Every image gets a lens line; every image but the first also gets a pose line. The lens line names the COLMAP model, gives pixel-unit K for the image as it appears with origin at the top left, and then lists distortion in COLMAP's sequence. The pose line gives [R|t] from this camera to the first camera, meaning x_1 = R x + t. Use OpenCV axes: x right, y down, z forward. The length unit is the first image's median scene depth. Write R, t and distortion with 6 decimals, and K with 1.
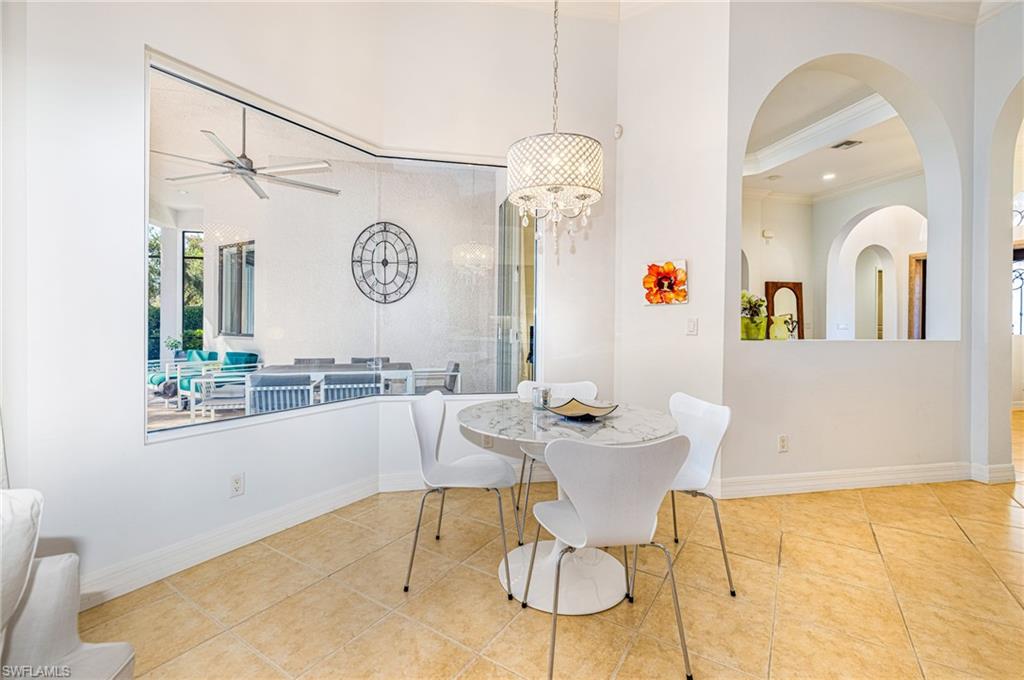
lens RADIAL K [[474.0, 0, 497.9], [0, 474.0, 320.0], [0, 0, 1]] dist [-0.000911, 0.000022]
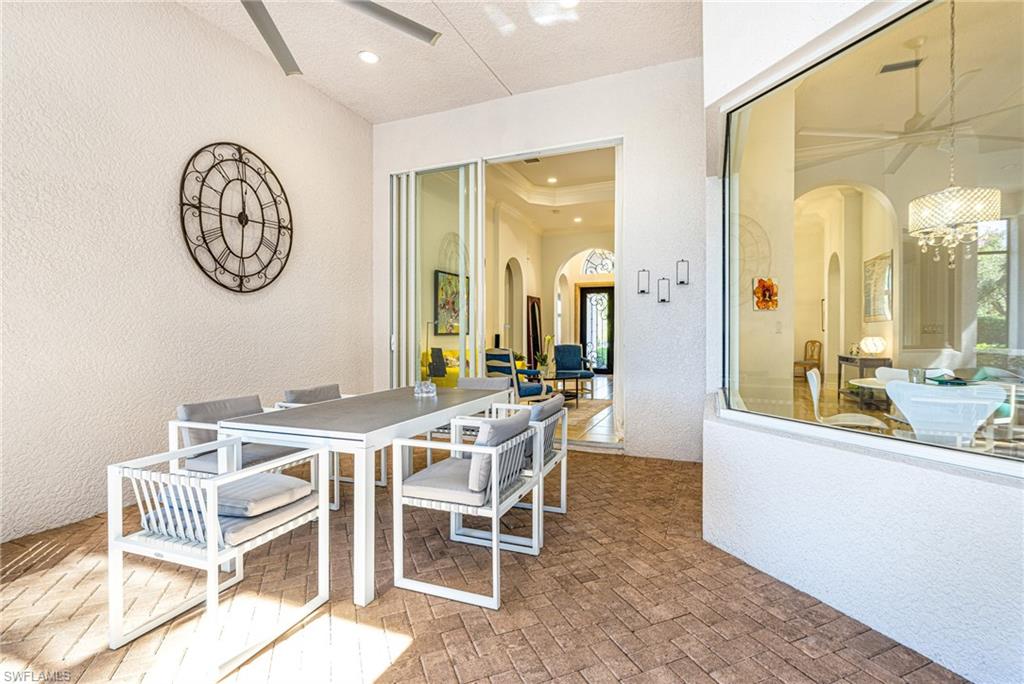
lens RADIAL K [[489.1, 0, 512.0], [0, 489.1, 342.0], [0, 0, 1]] dist [-0.002252, -0.000248]
pose [[0.515493, -0.018501, 0.856694, -0.568175], [0.003111, 0.999801, 0.019720, 0.012907], [-0.856888, -0.007501, 0.515447, 0.432966]]
